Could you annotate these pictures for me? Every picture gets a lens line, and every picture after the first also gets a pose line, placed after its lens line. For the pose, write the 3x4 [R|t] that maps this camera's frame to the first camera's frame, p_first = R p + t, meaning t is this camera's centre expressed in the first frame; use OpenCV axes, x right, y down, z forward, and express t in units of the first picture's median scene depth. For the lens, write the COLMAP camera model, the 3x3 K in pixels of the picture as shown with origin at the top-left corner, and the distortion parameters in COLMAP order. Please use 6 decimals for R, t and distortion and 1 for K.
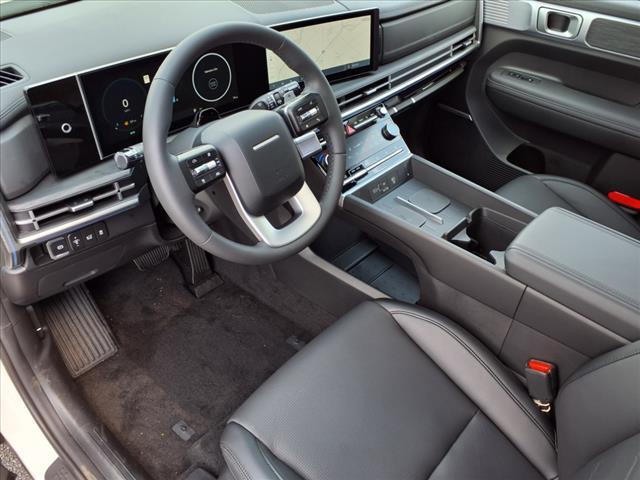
lens RADIAL K [[526.8, 0, 320.0], [0, 526.8, 240.0], [0, 0, 1]] dist [0.003918, -0.006384]
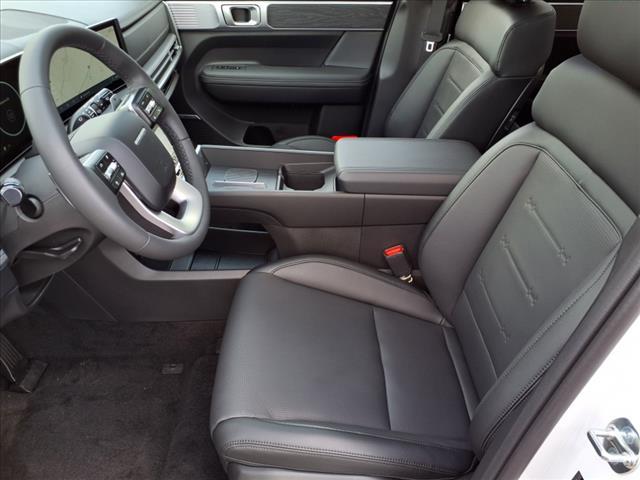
lens RADIAL K [[526.8, 0, 320.0], [0, 526.8, 240.0], [0, 0, 1]] dist [0.003918, -0.006384]
pose [[0.740958, -0.394572, 0.543410, -0.306129], [0.432478, 0.899415, 0.063370, 0.046711], [-0.513755, 0.188059, 0.837072, 0.029860]]
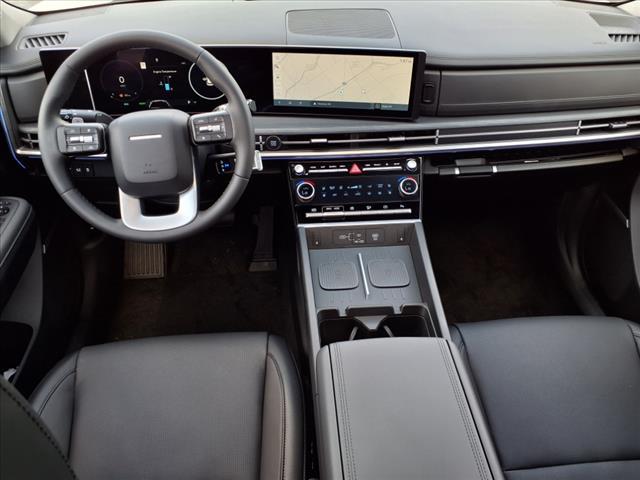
lens RADIAL K [[510.2, 0, 320.0], [0, 510.2, 240.0], [0, 0, 1]] dist [0.012156, 0.000508]
pose [[0.720707, 0.397312, -0.568088, 0.576572], [-0.403542, 0.906761, 0.122221, -0.178864], [0.563680, 0.141162, 0.813841, 0.233027]]
